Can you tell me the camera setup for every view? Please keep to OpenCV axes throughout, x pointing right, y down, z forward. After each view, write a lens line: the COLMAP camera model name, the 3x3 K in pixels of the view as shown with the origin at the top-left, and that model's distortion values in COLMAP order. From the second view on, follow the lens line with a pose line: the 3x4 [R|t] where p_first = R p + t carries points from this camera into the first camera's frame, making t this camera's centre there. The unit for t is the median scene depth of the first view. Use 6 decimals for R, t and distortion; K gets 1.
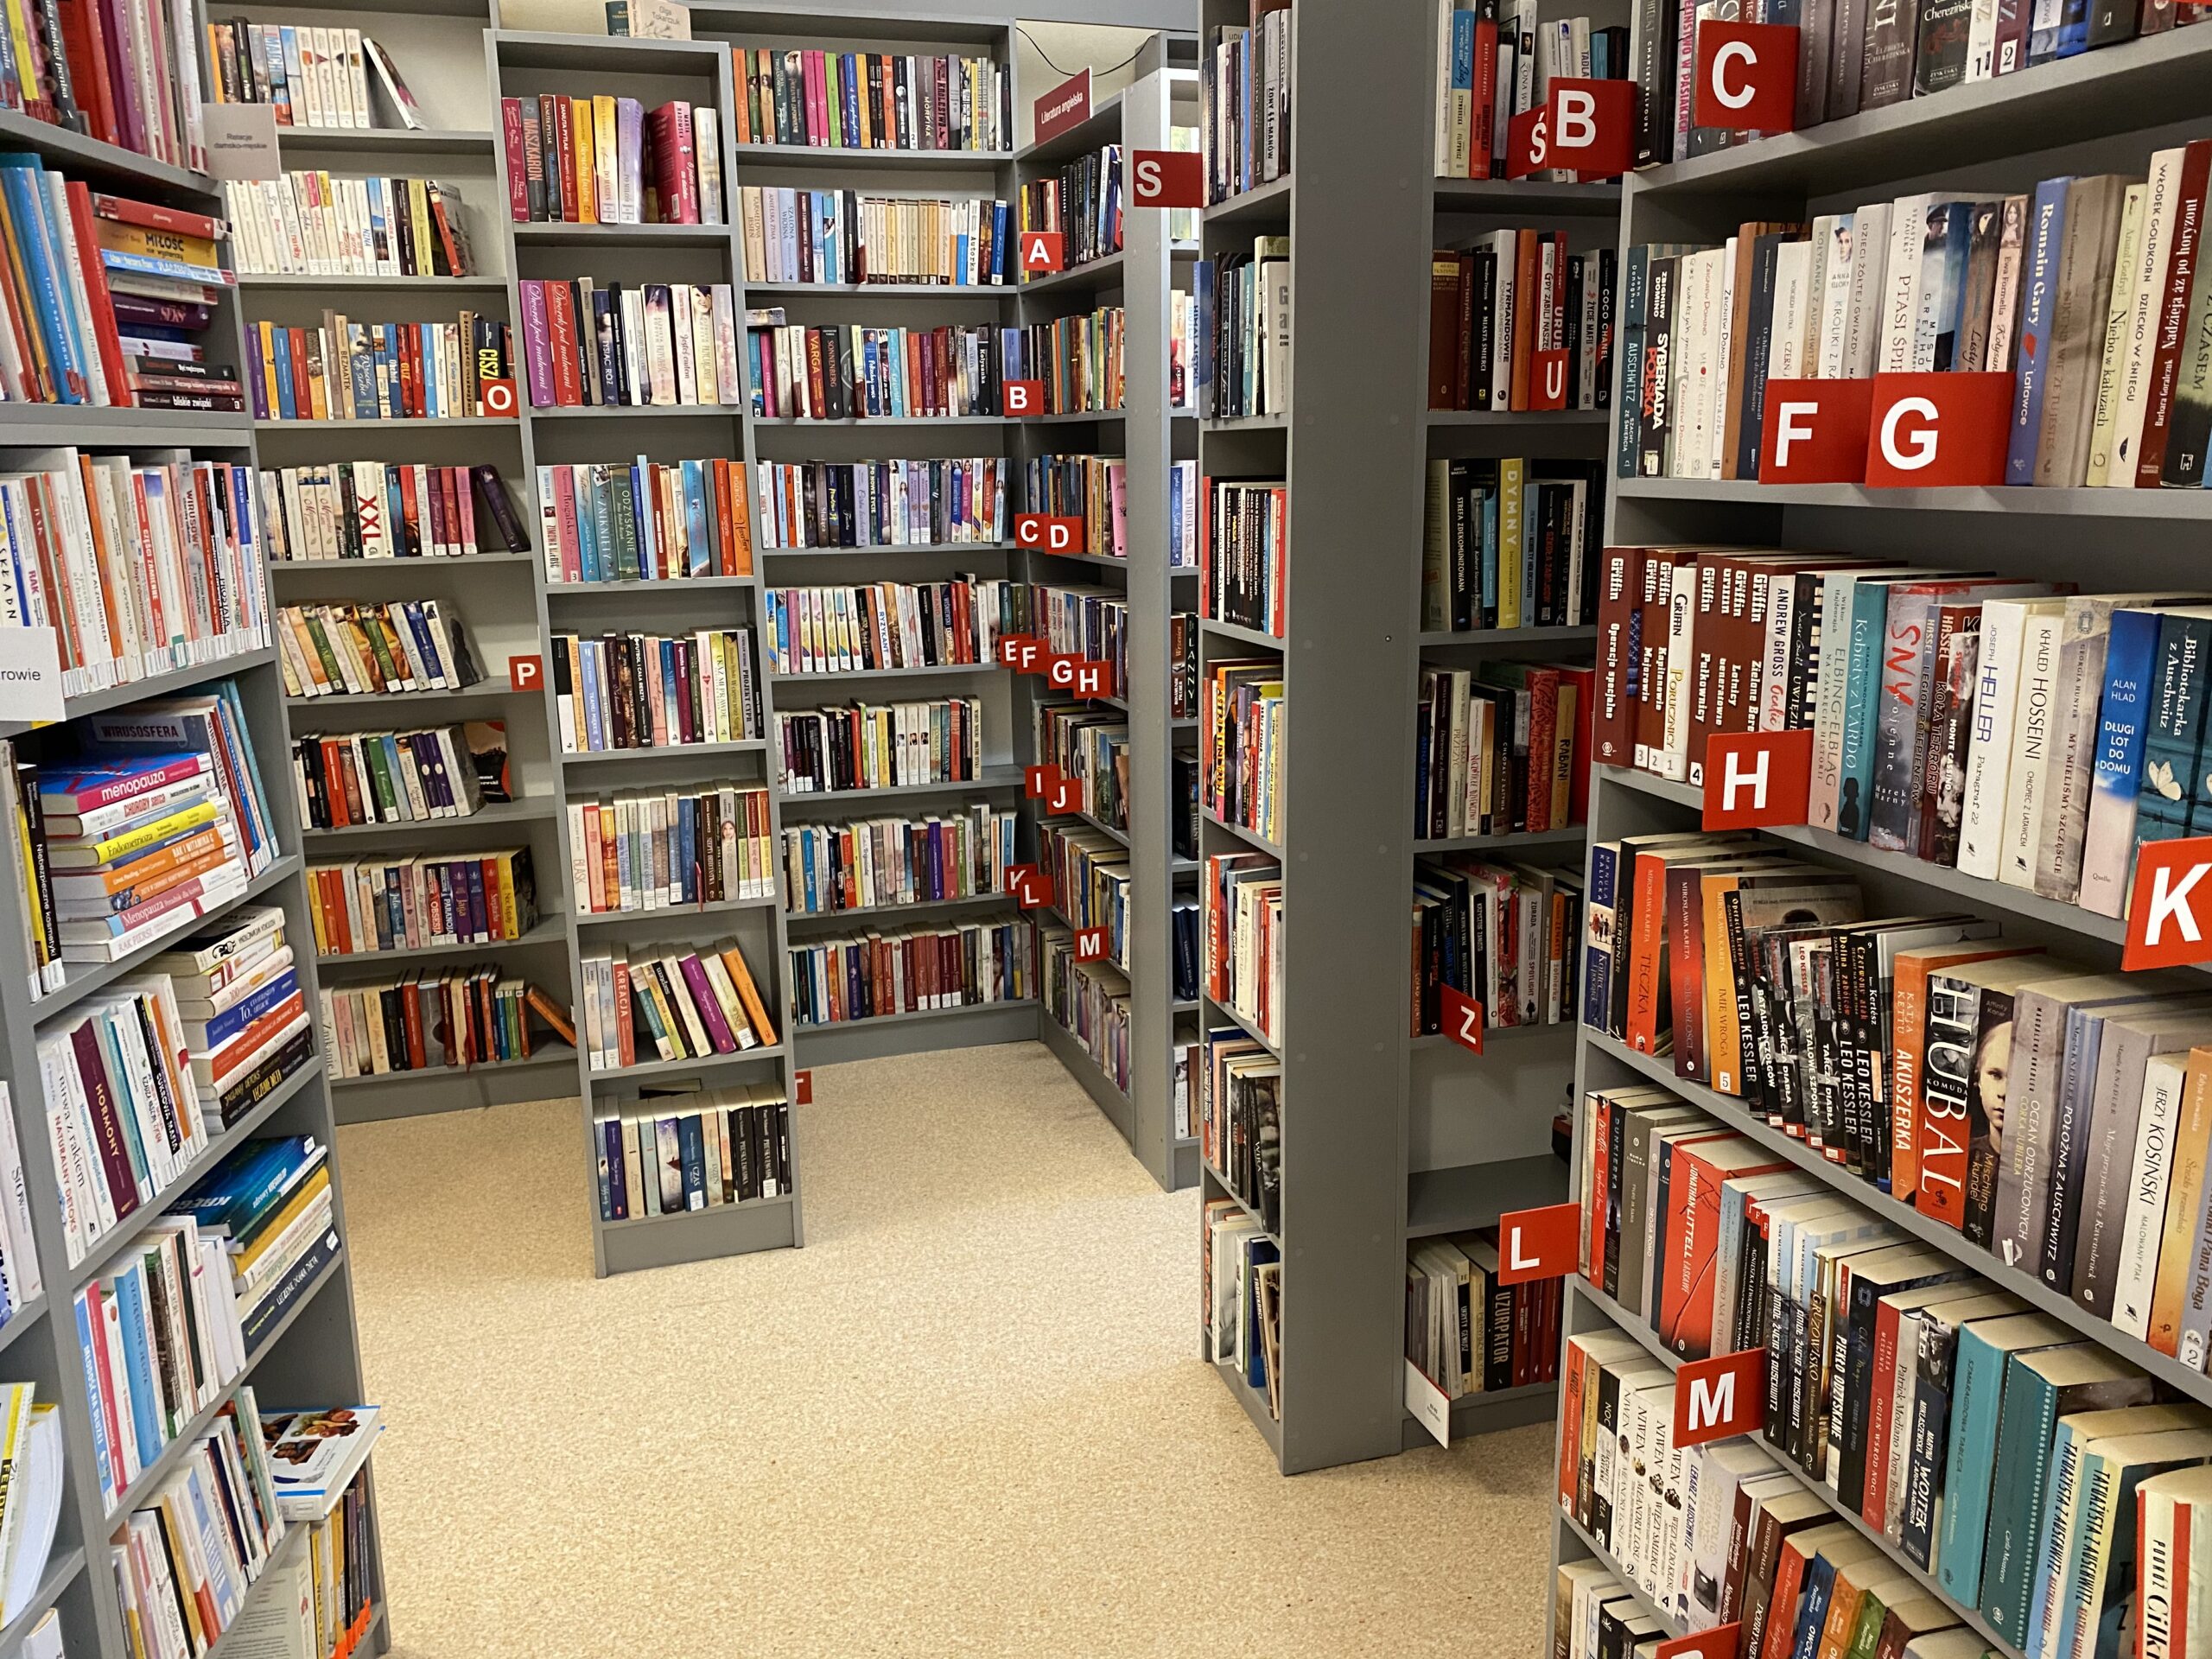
lens RADIAL K [[1626.1, 0, 1089.5], [0, 1626.1, 828.7], [0, 0, 1]] dist [0.110108, -0.252990]
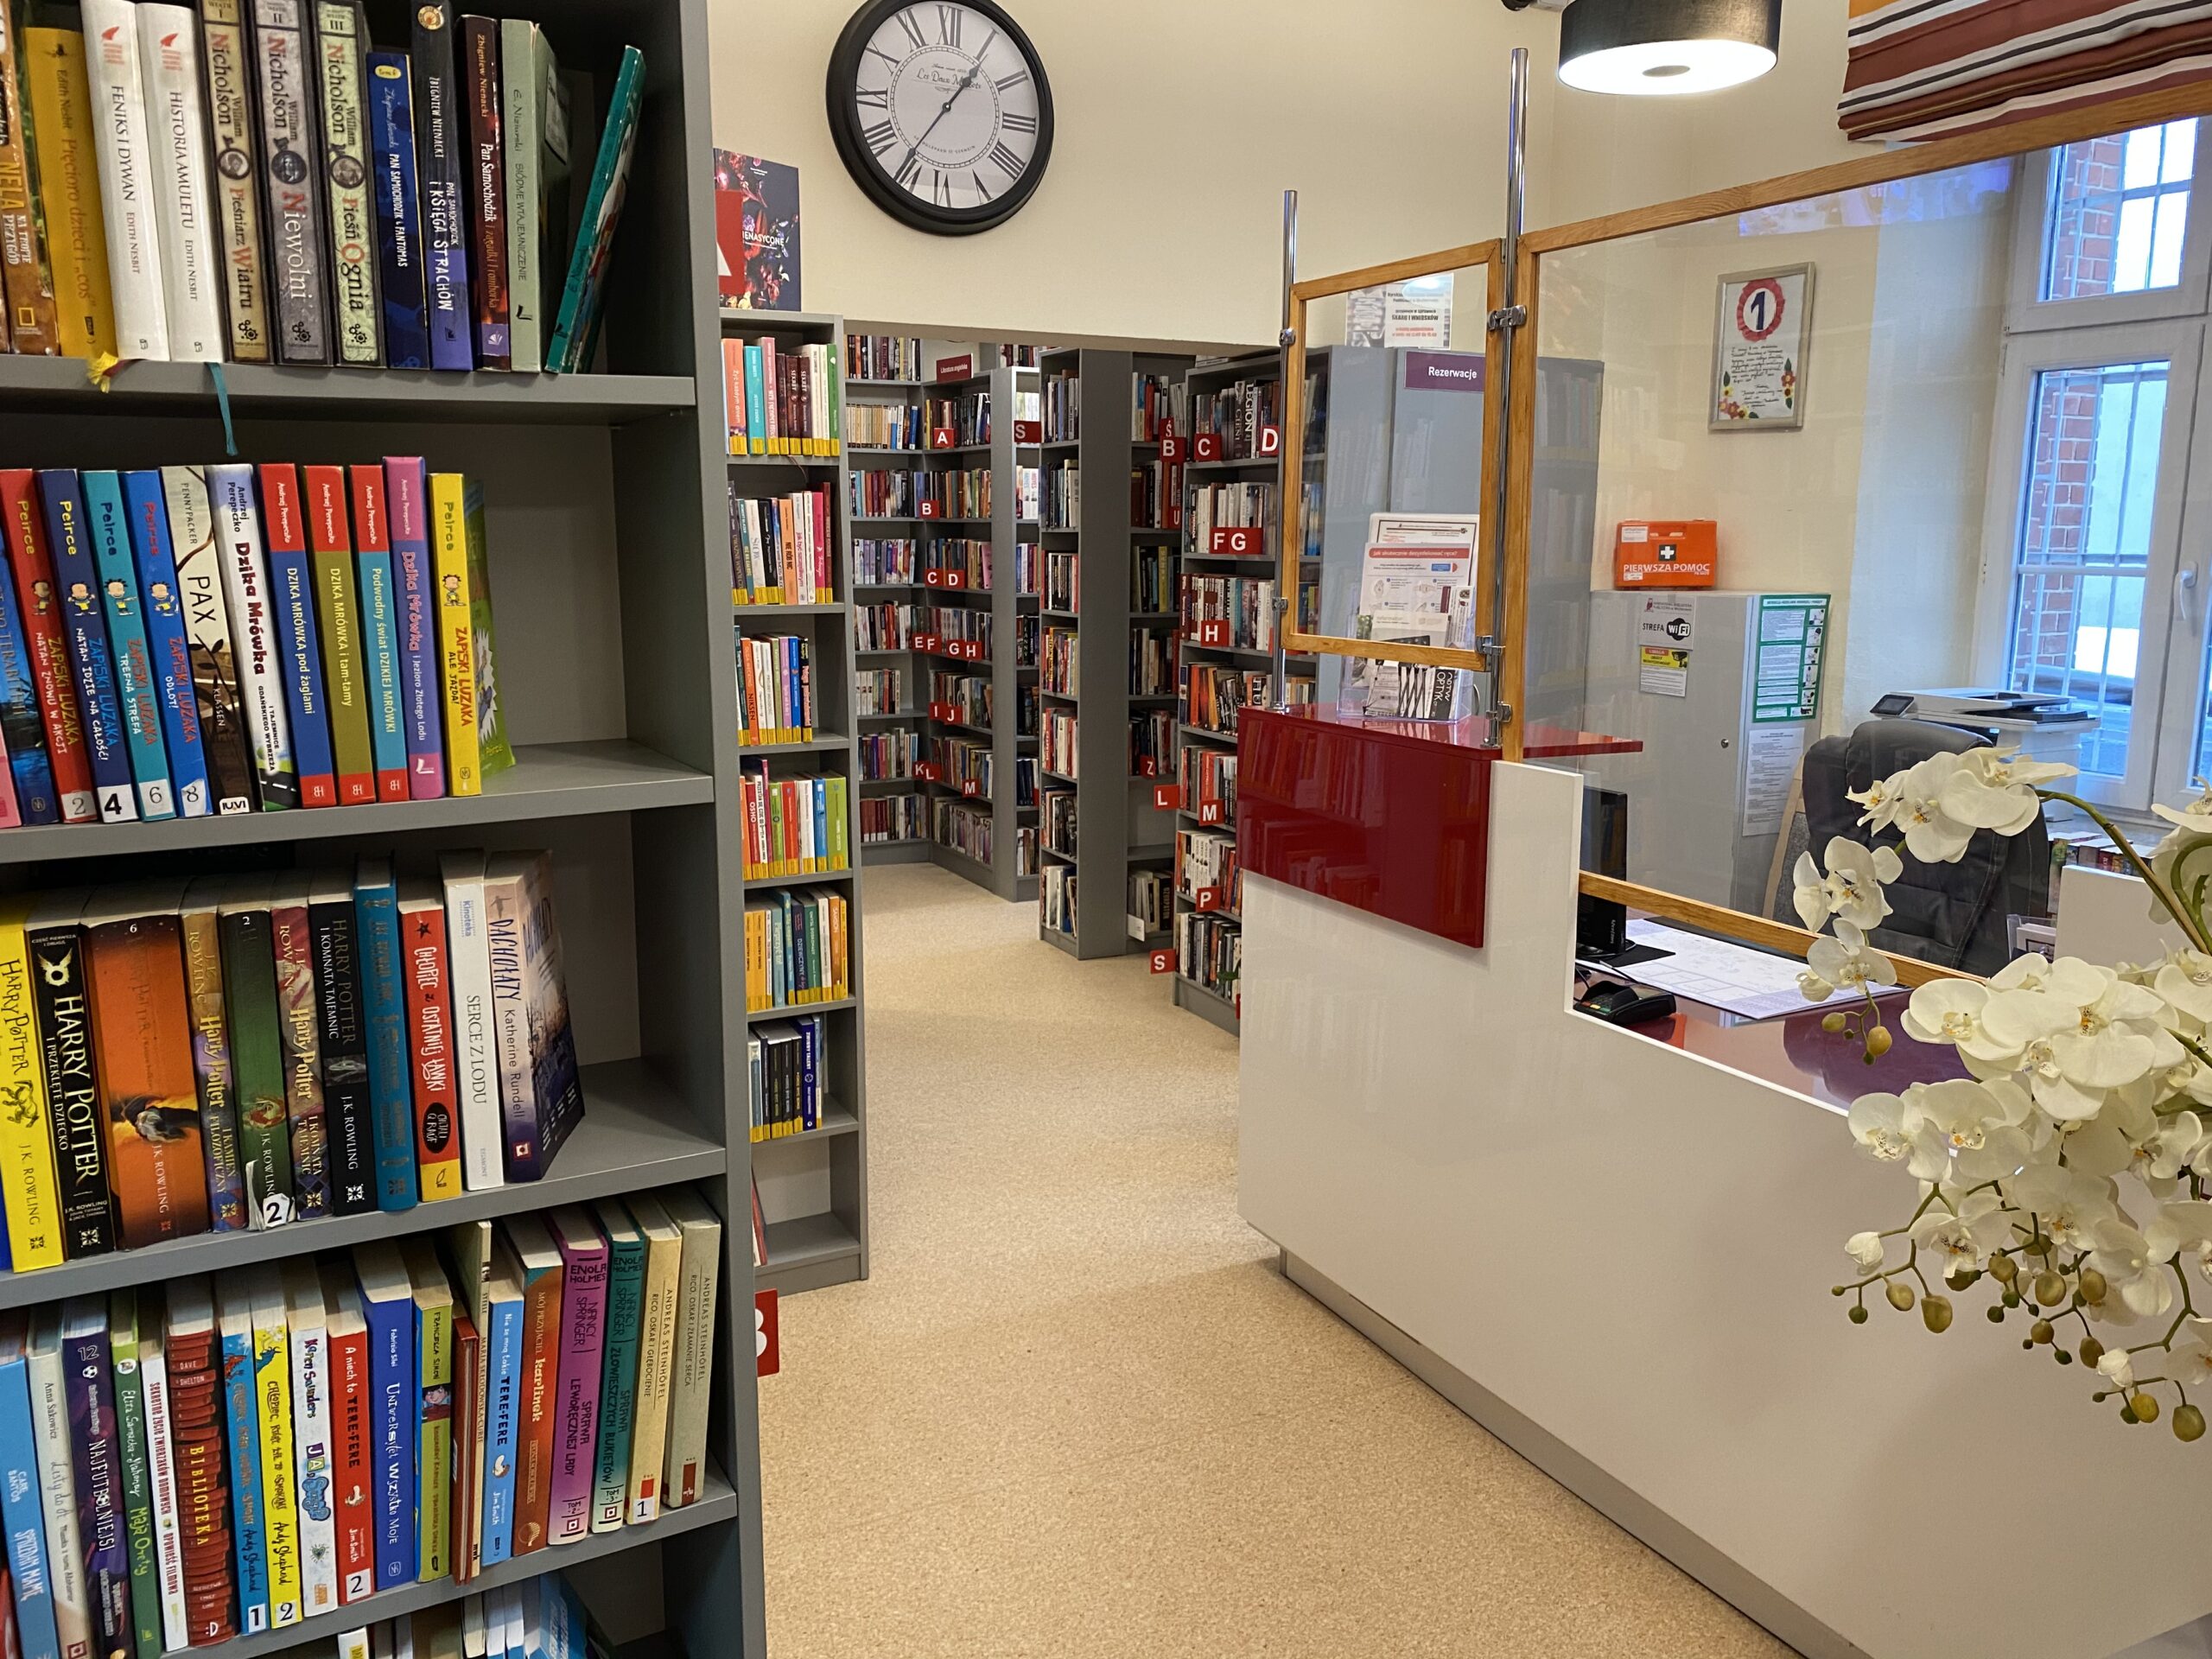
lens RADIAL K [[1626.1, 0, 1089.5], [0, 1626.1, 828.7], [0, 0, 1]] dist [0.110108, -0.252990]
pose [[0.986927, -0.003986, 0.161121, -0.261186], [0.011834, 0.998788, -0.047775, 0.325052], [-0.160735, 0.049058, 0.985778, -1.427448]]
